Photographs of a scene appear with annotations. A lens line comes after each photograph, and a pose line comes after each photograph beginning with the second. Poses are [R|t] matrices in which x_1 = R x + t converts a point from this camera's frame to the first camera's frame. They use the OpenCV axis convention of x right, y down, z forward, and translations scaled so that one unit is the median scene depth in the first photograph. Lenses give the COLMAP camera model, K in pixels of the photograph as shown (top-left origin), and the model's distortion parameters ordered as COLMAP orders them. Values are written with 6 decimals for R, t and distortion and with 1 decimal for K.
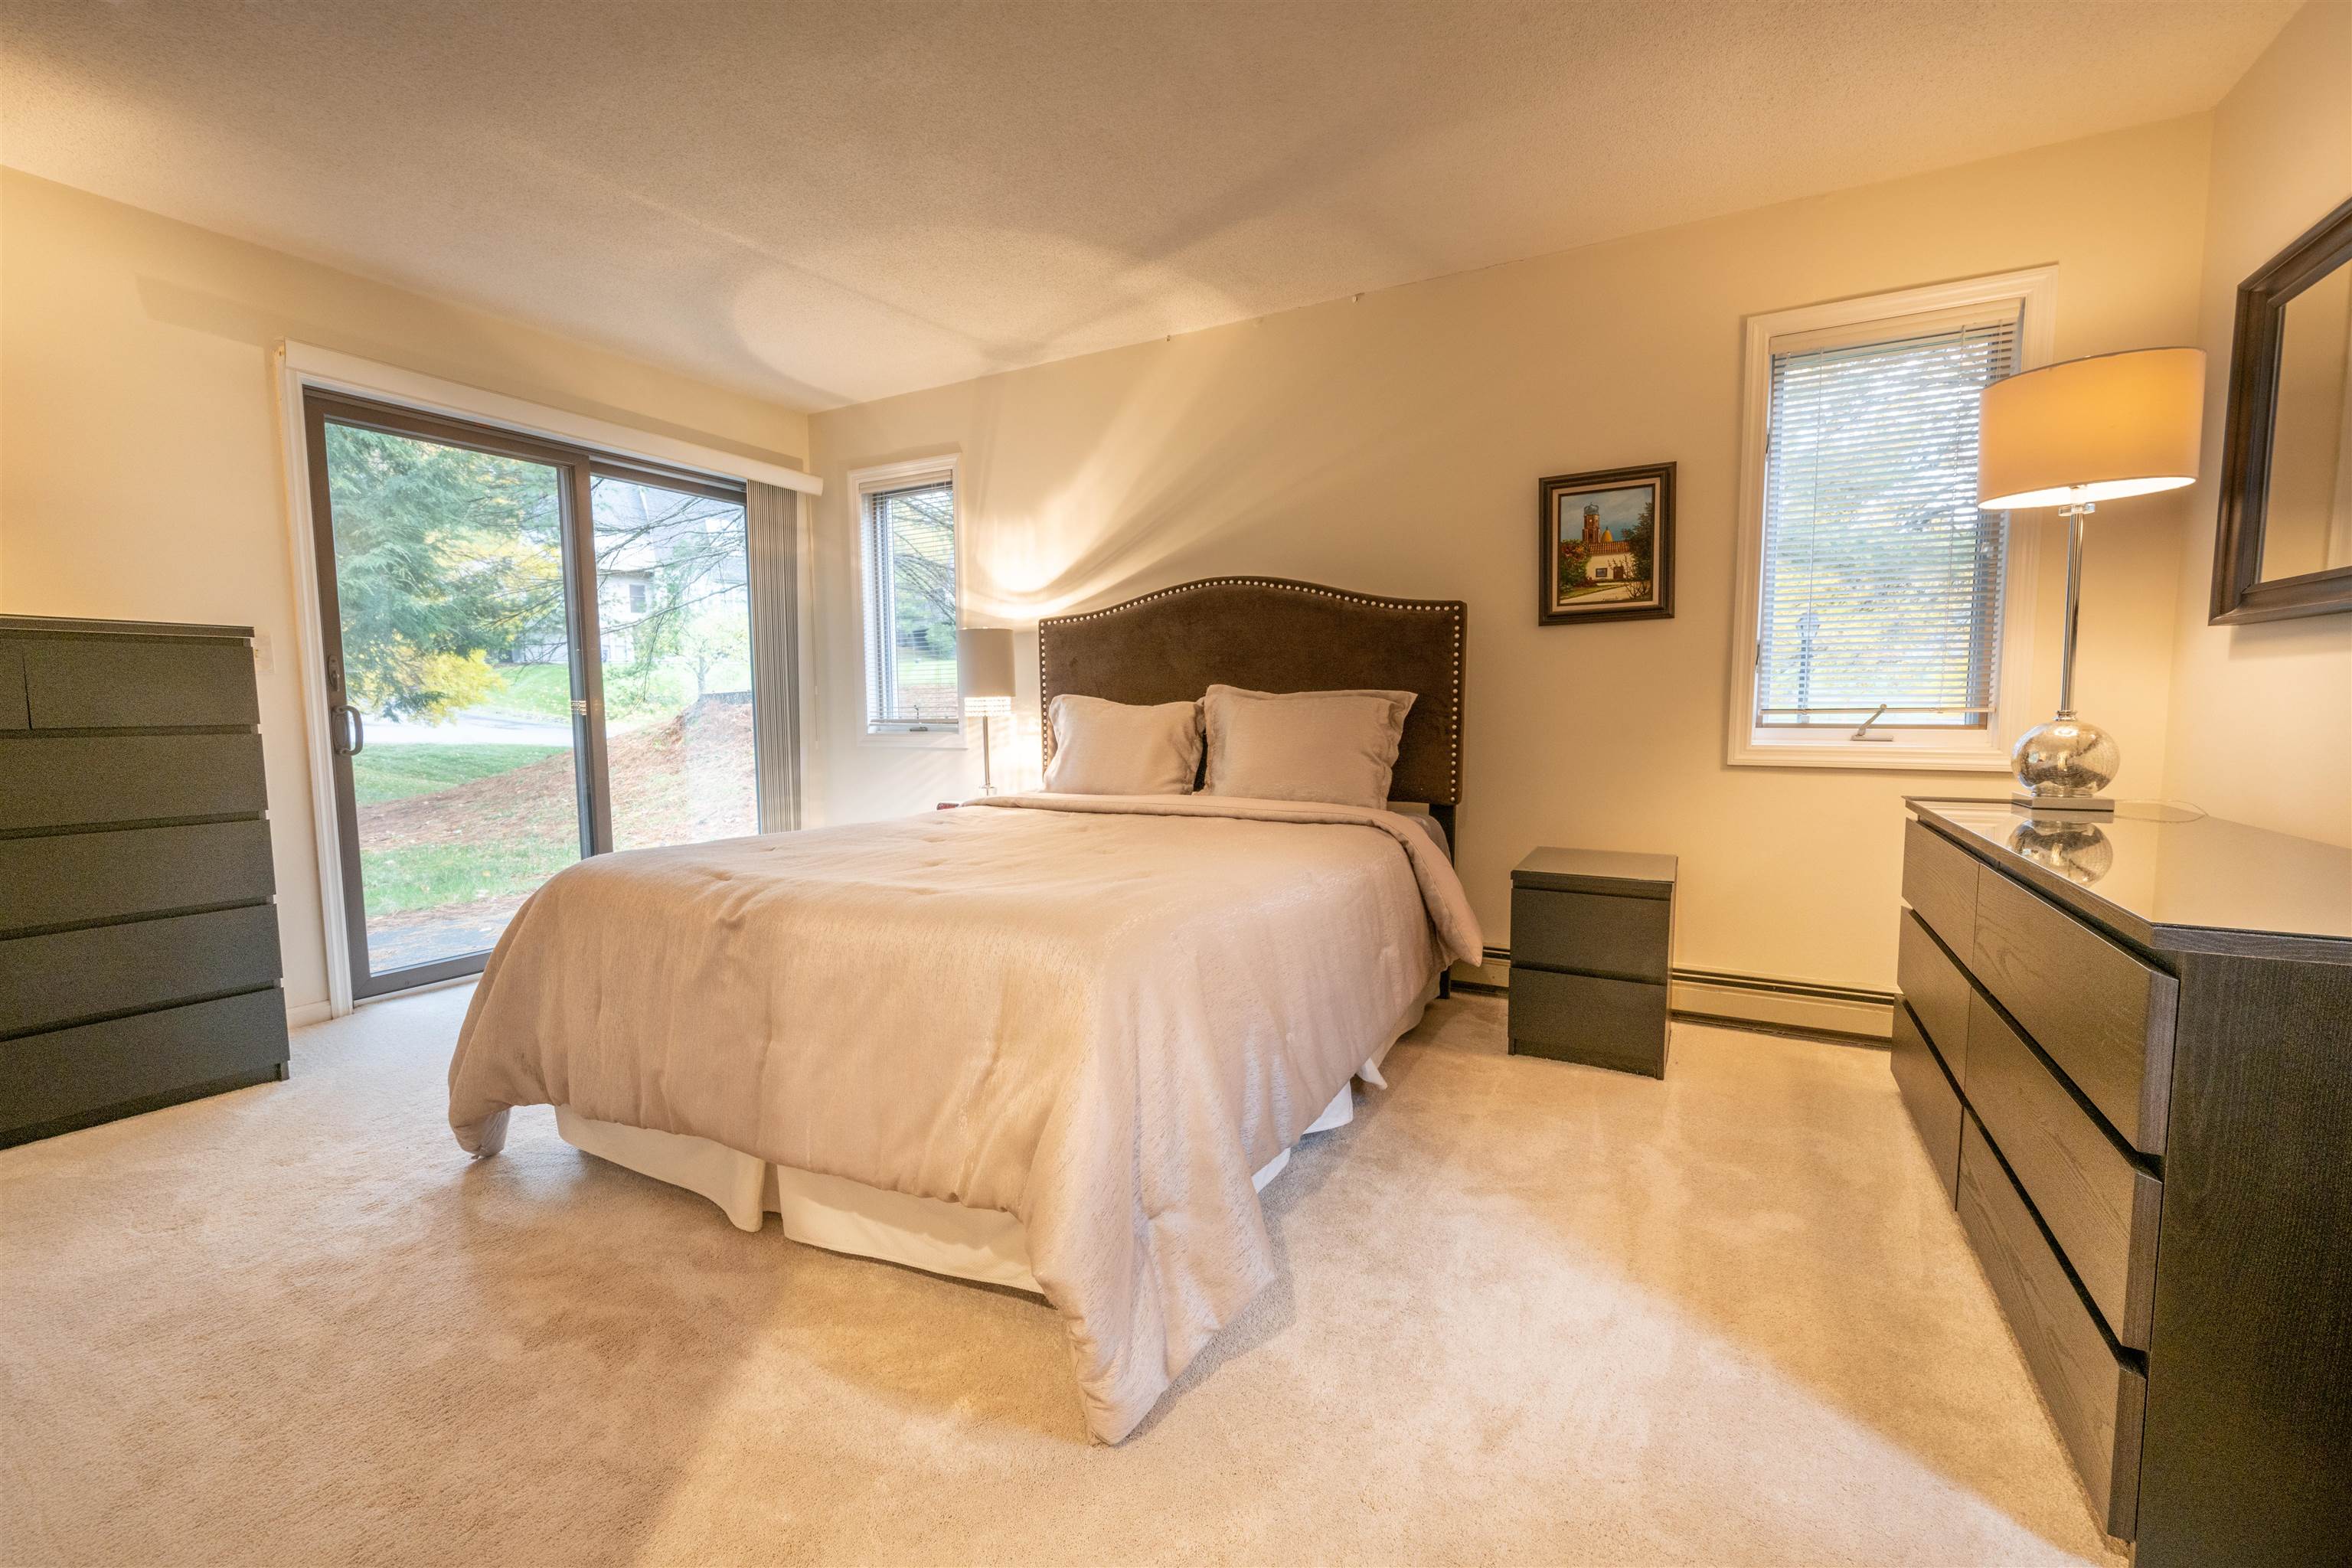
lens RADIAL K [[982.8, 0, 1200.4], [0, 982.8, 782.5], [0, 0, 1]] dist [0.001756, -0.000188]
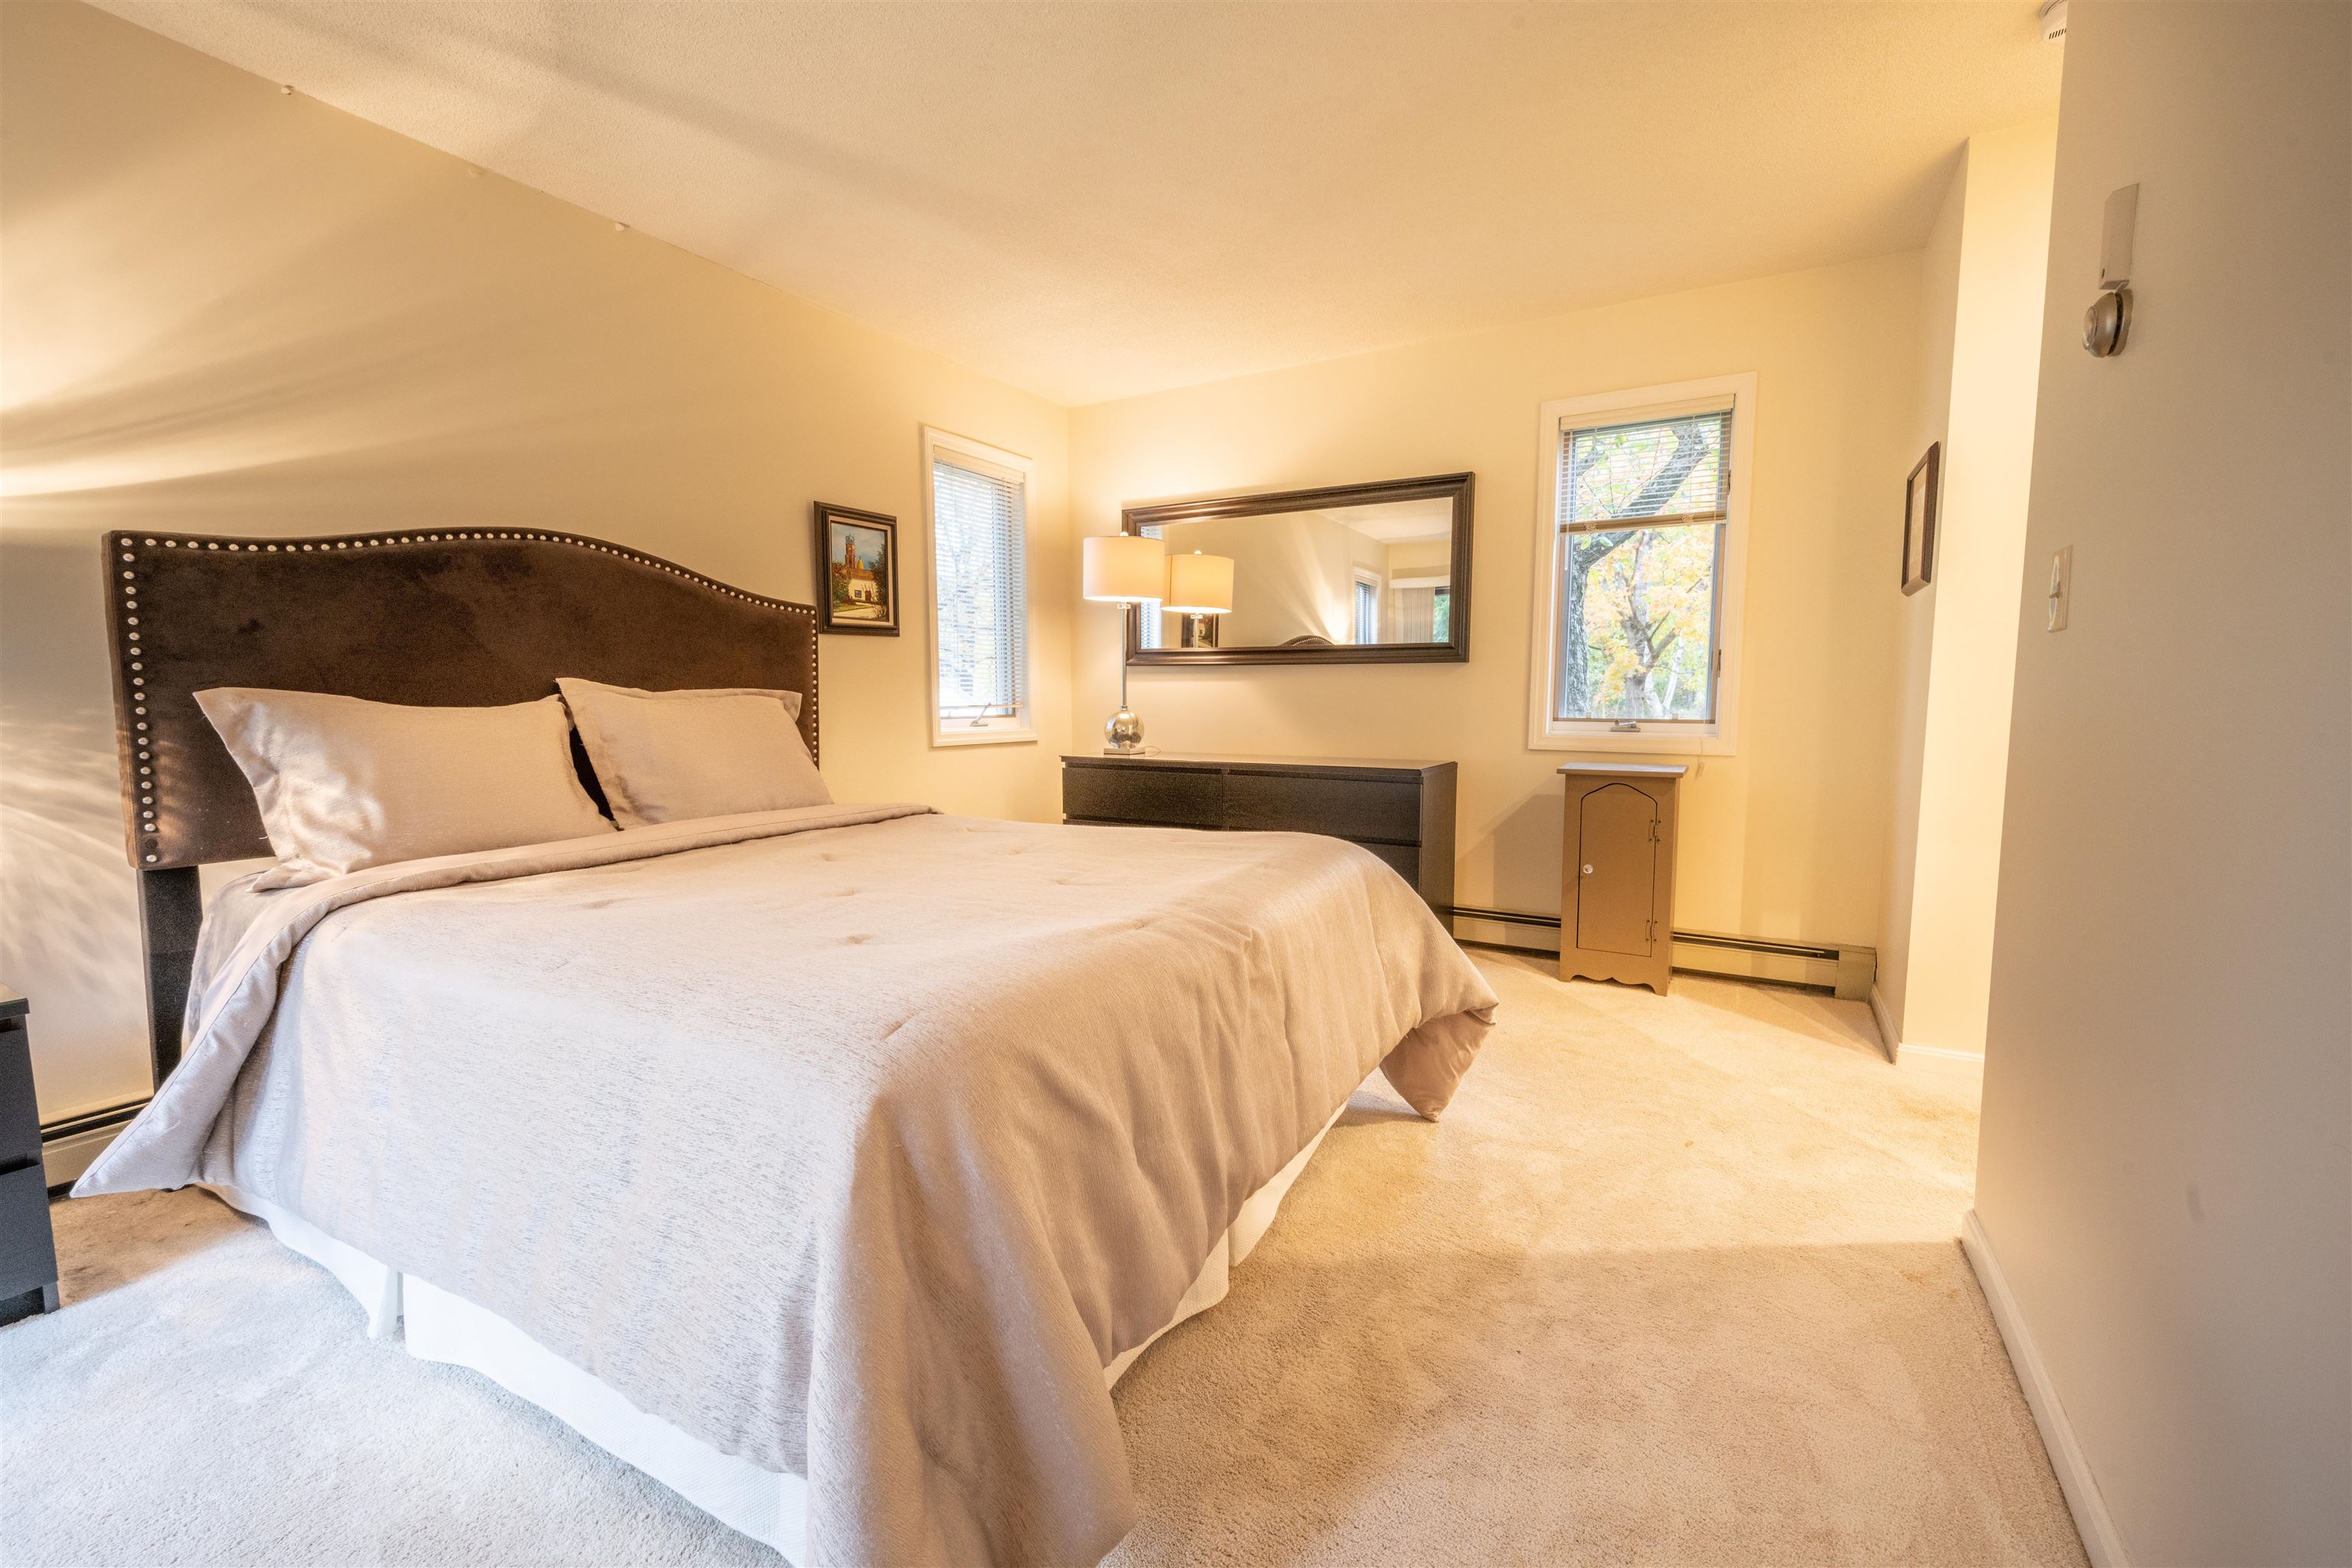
lens RADIAL K [[982.8, 0, 1200.4], [0, 982.8, 782.5], [0, 0, 1]] dist [0.001756, -0.000188]
pose [[0.020760, -0.081016, 0.996497, -0.819756], [0.083008, 0.993410, 0.079035, -0.045266], [-0.996333, 0.081076, 0.027348, 0.579967]]
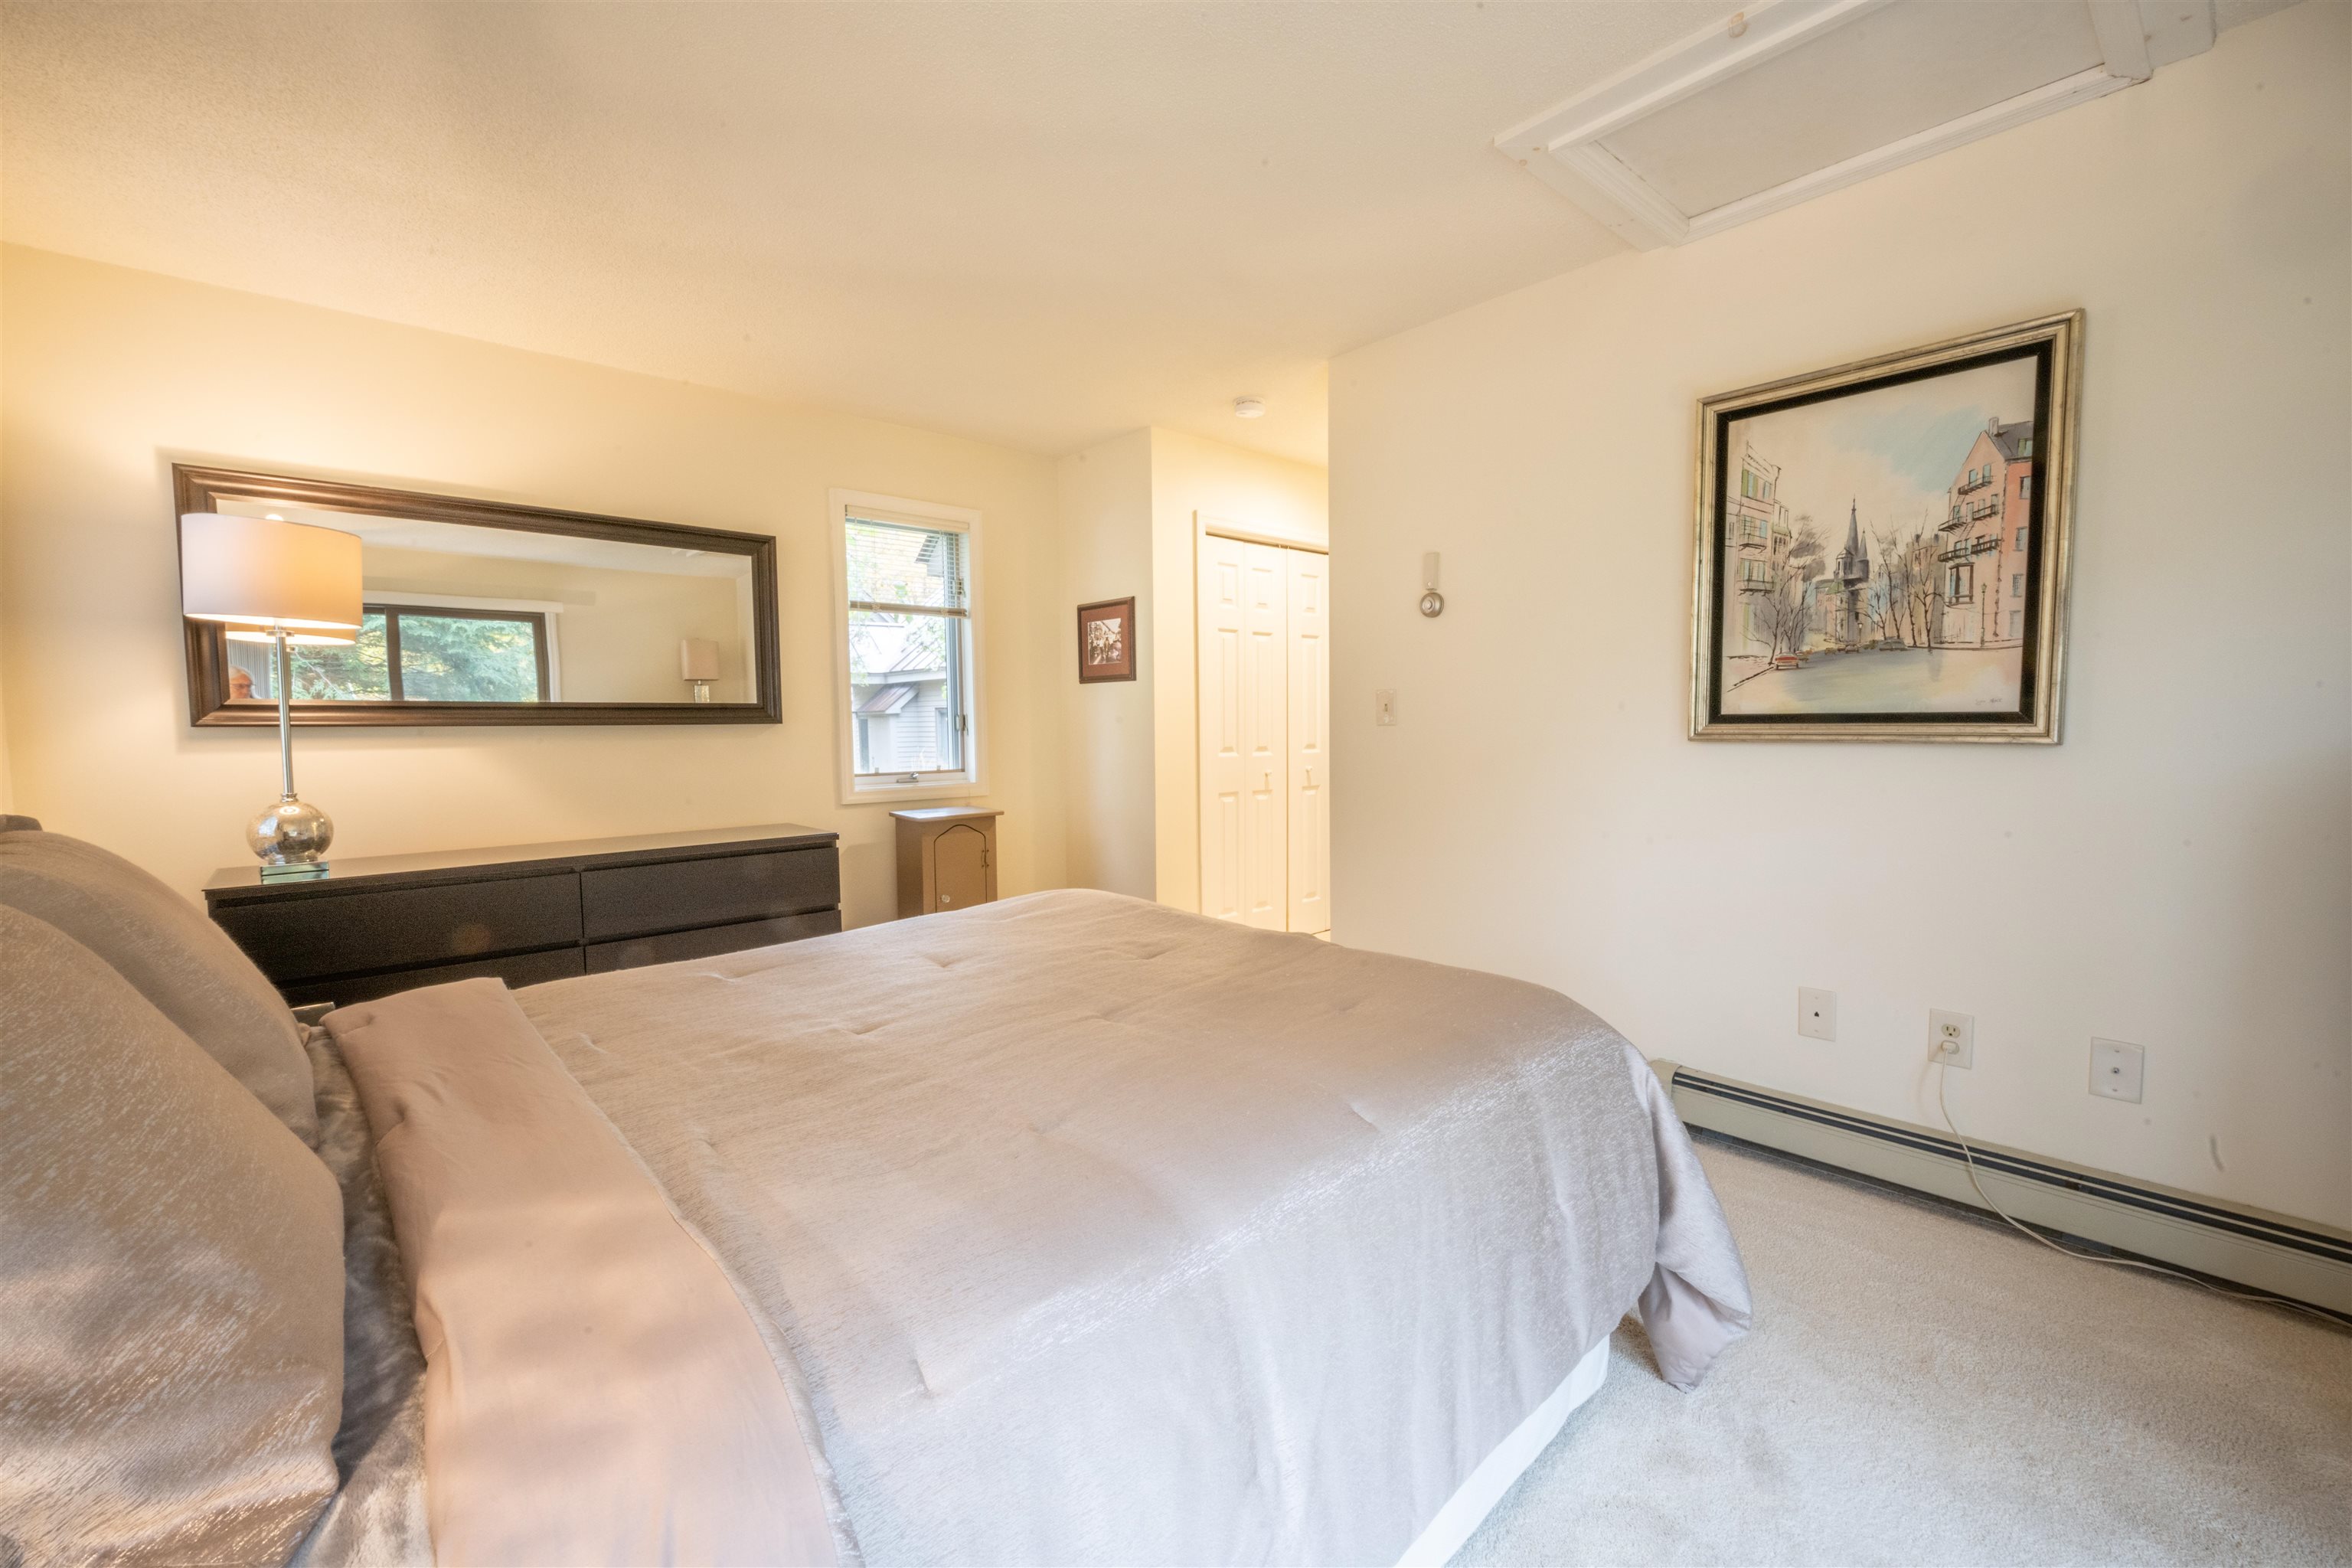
lens RADIAL K [[929.1, 0, 1176.0], [0, 929.1, 784.0], [0, 0, 1]] dist [0.001294, 0.000017]
pose [[-0.941797, -0.011499, 0.335986, -0.417094], [0.040900, 0.988072, 0.148461, -0.155140], [-0.333685, 0.153562, -0.930093, 1.242835]]
